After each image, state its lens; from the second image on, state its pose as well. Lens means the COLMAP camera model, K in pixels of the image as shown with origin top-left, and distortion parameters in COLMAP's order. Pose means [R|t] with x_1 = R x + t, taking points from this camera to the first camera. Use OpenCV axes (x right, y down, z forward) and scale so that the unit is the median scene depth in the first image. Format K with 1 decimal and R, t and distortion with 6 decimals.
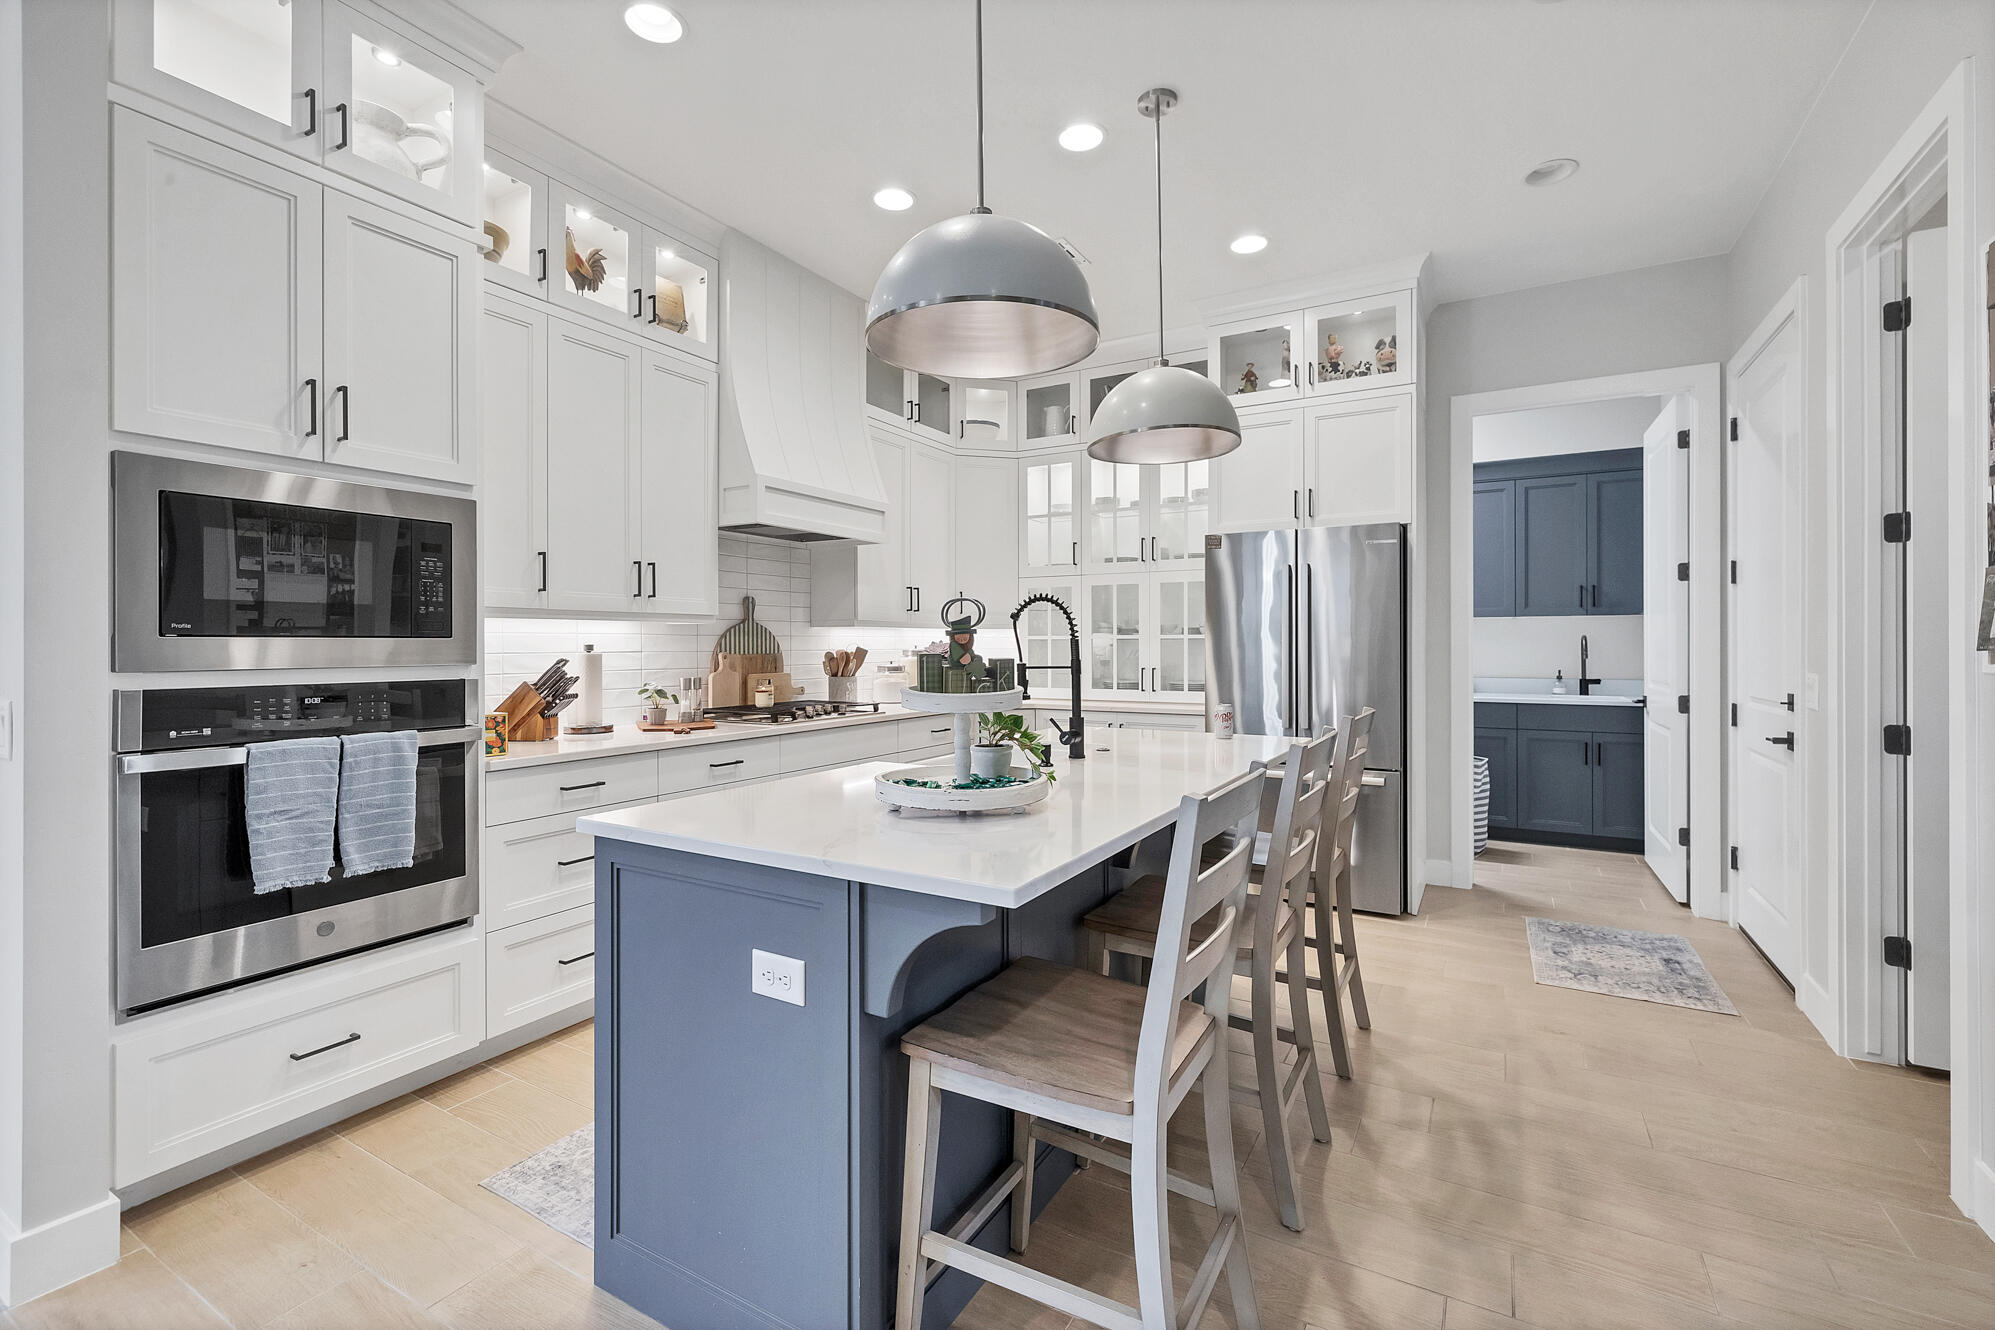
lens RADIAL K [[868.4, 0, 994.0], [0, 868.4, 643.9], [0, 0, 1]] dist [0.002763, 0.000259]
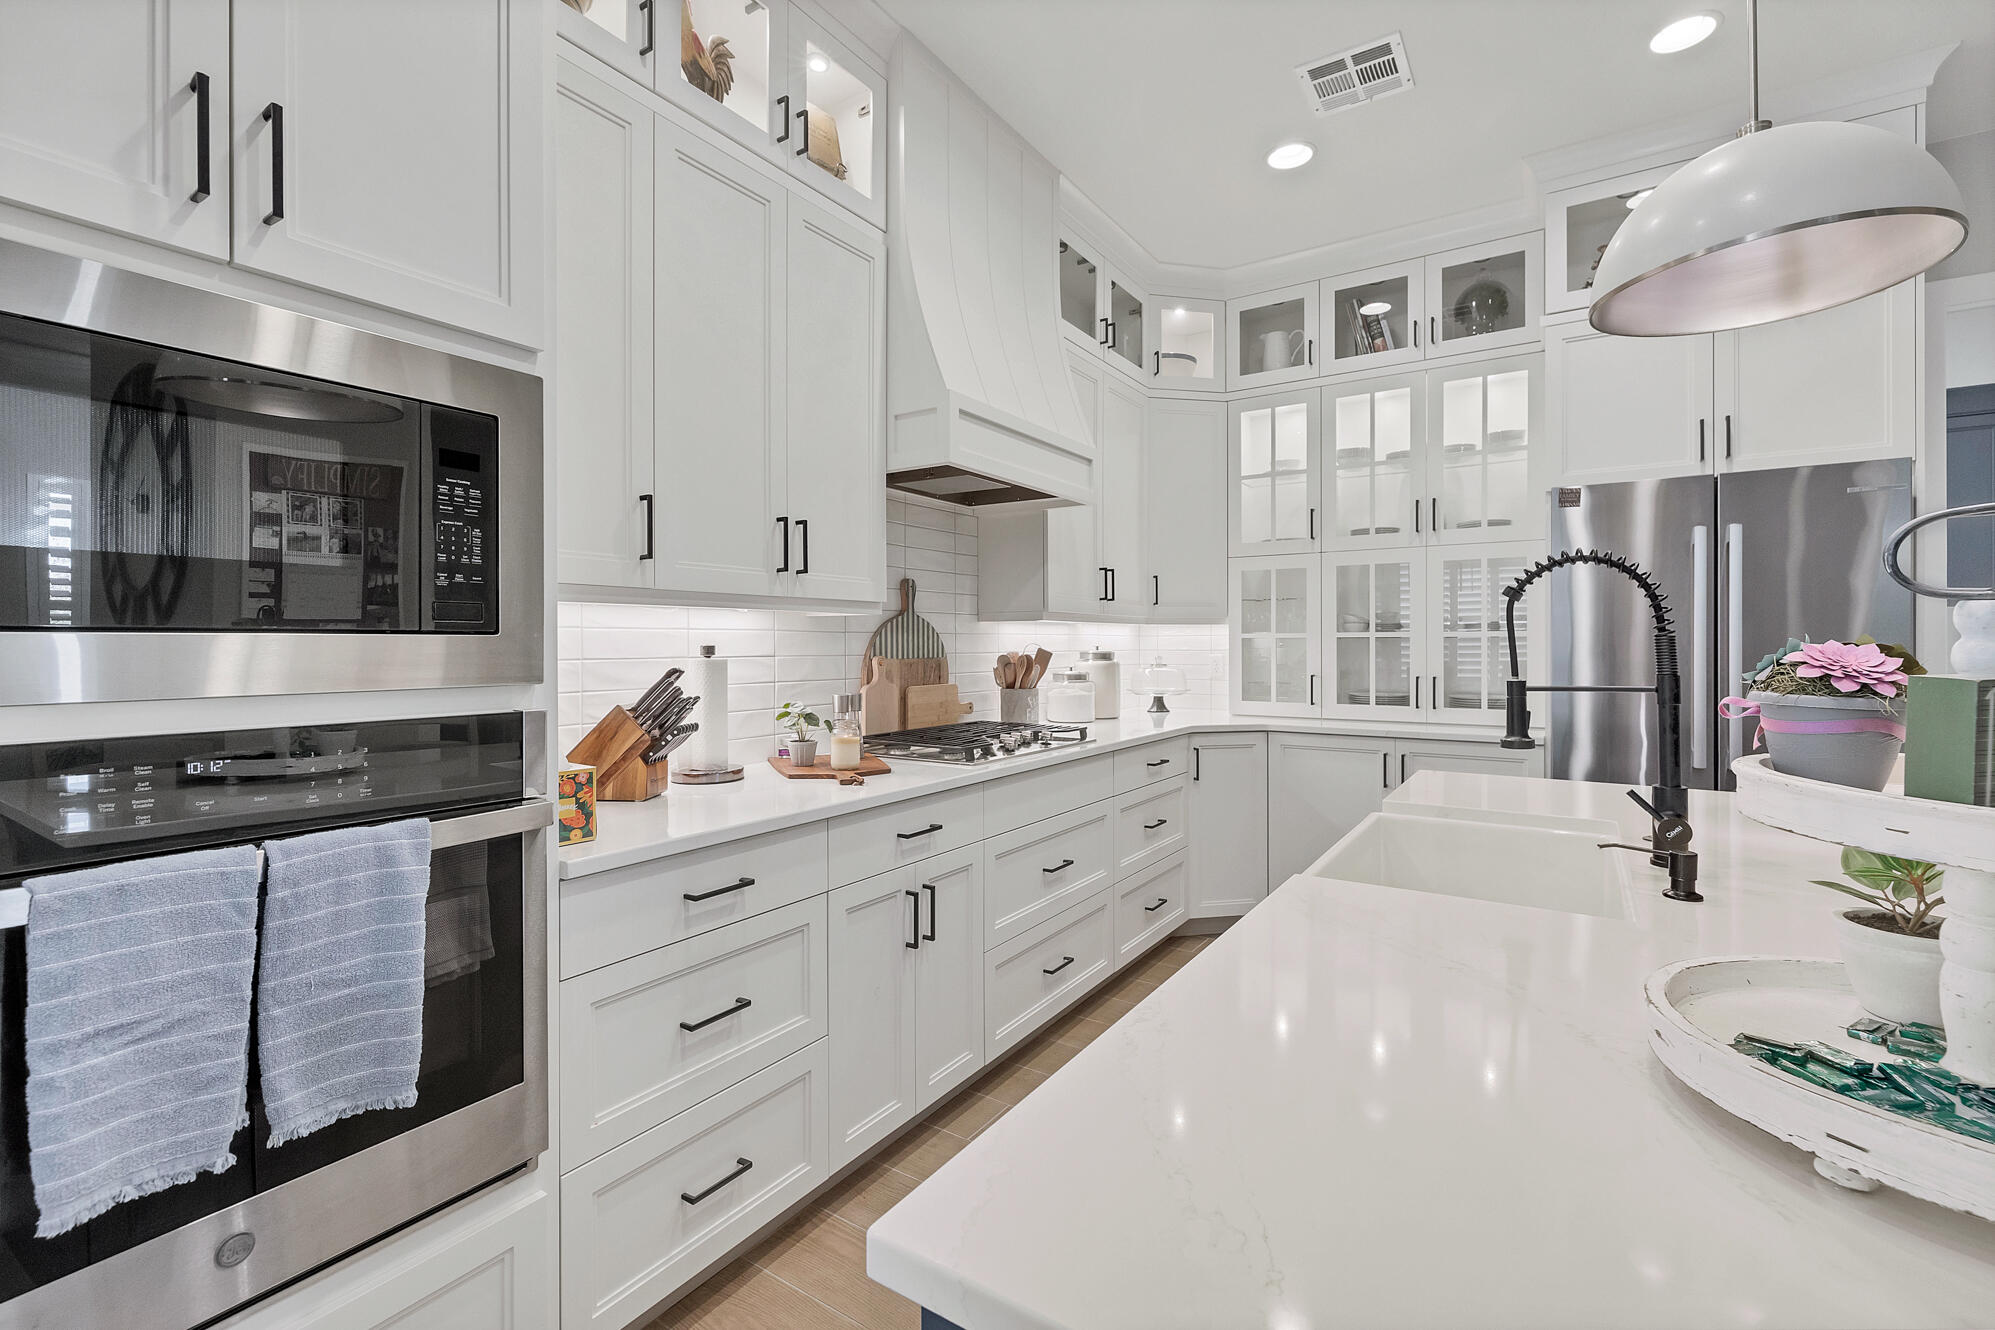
lens RADIAL K [[868.4, 0, 986.4], [0, 868.4, 643.2], [0, 0, 1]] dist [0.002763, 0.000259]
pose [[0.997749, 0.000217, -0.067061, -0.215449], [-0.000221, 1.000000, -0.000061, -0.001027], [0.067061, 0.000076, 0.997749, 0.363381]]
